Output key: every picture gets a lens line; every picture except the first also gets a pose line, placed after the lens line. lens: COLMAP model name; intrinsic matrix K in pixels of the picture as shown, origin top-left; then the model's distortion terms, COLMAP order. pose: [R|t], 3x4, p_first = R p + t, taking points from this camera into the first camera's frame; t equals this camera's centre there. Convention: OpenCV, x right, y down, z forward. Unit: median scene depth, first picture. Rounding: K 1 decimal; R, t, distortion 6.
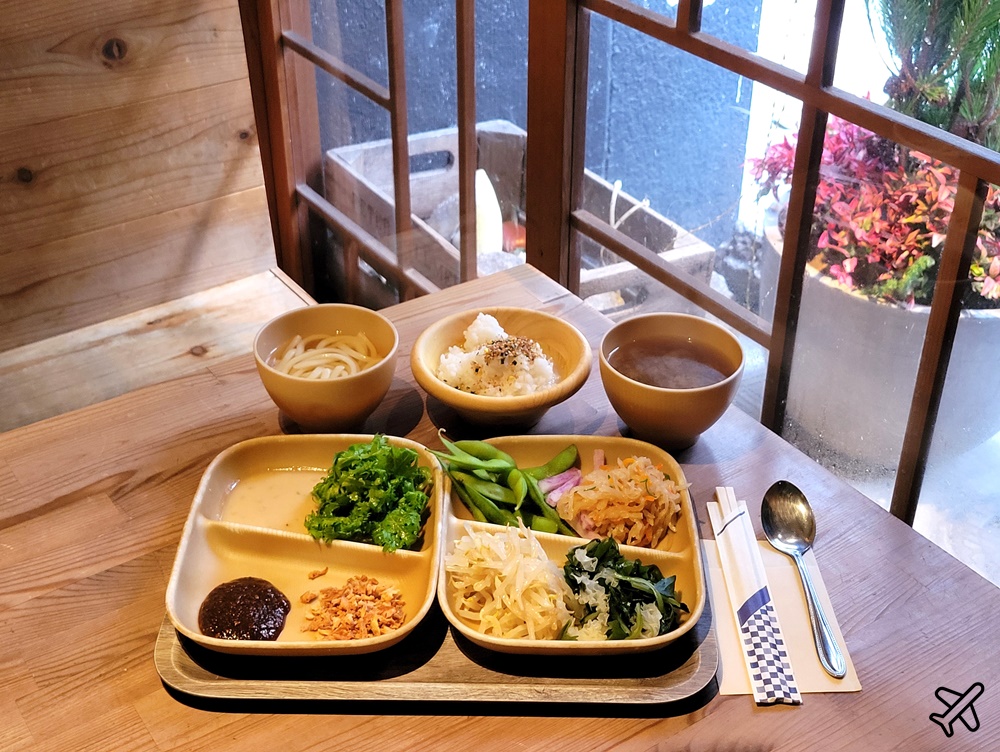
lens RADIAL K [[1341.9, 0, 501.3], [0, 1341.9, 381.7], [0, 0, 1]] dist [0.040580, 0.000000]
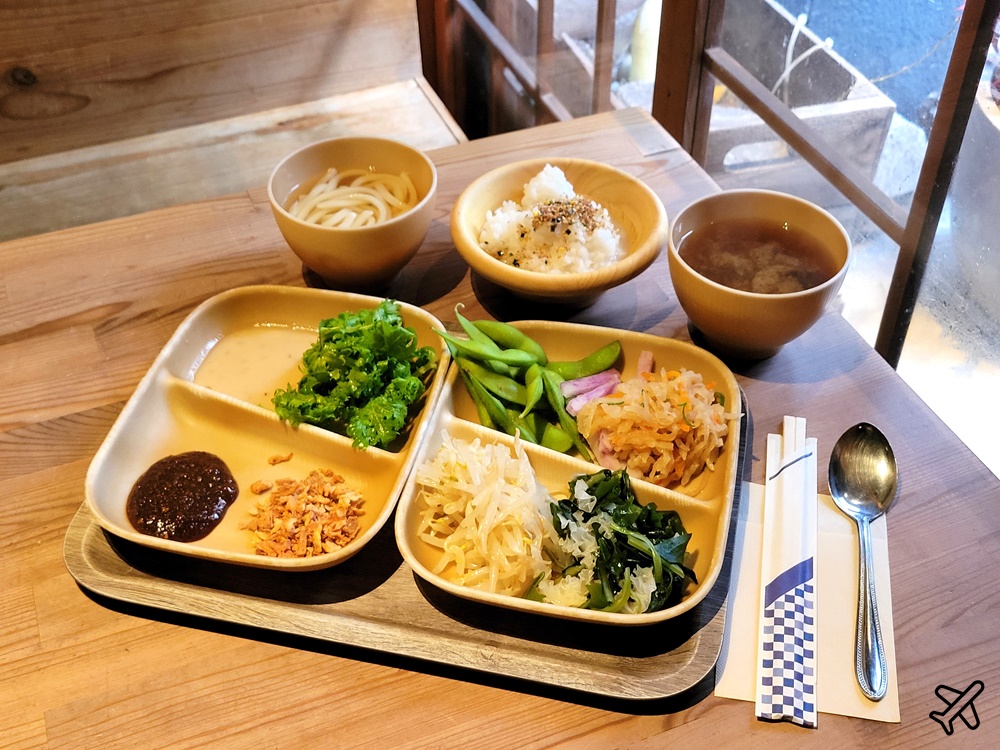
lens RADIAL K [[1224.7, 0, 500.4], [0, 1224.7, 369.3], [0, 0, 1]] dist [0.033110, 0.000000]
pose [[0.976296, 0.137952, -0.166781, 0.116548], [-0.111390, 0.980923, 0.159318, -0.050658], [0.185577, -0.136964, 0.973038, 0.258697]]
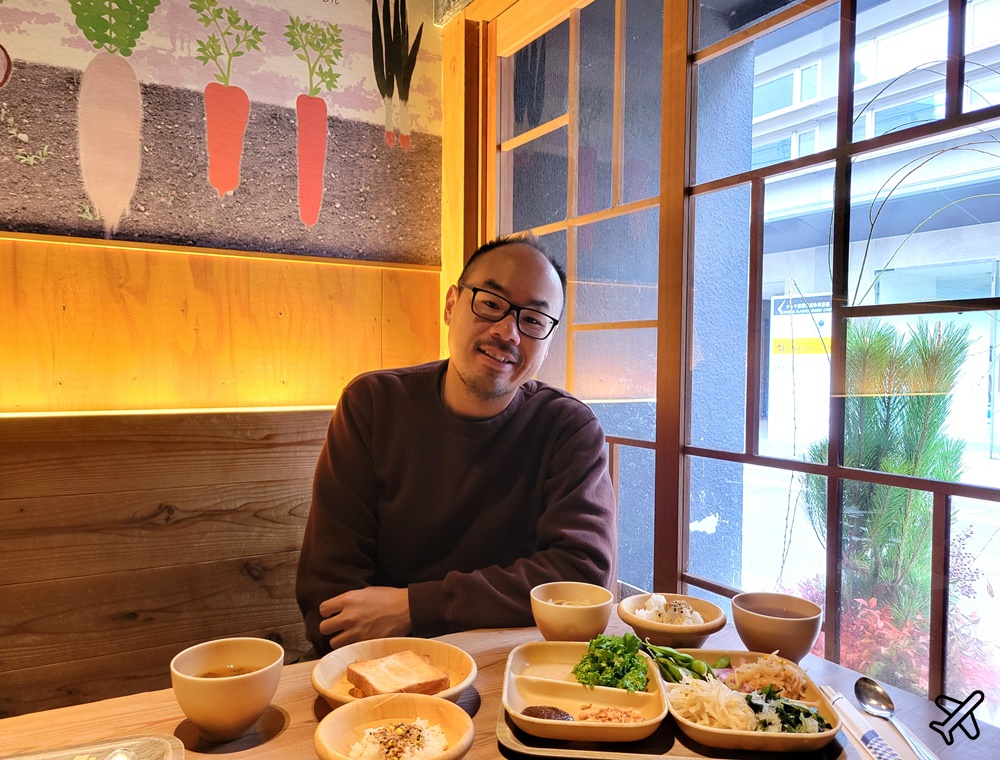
lens RADIAL K [[786.4, 0, 497.1], [0, 786.4, 376.2], [0, 0, 1]] dist [0.027472, -0.009955]
pose [[0.997959, 0.010360, -0.063005, -0.177445], [-0.042523, 0.843935, -0.534758, 0.302776], [0.047632, 0.536346, 0.842653, -0.019274]]
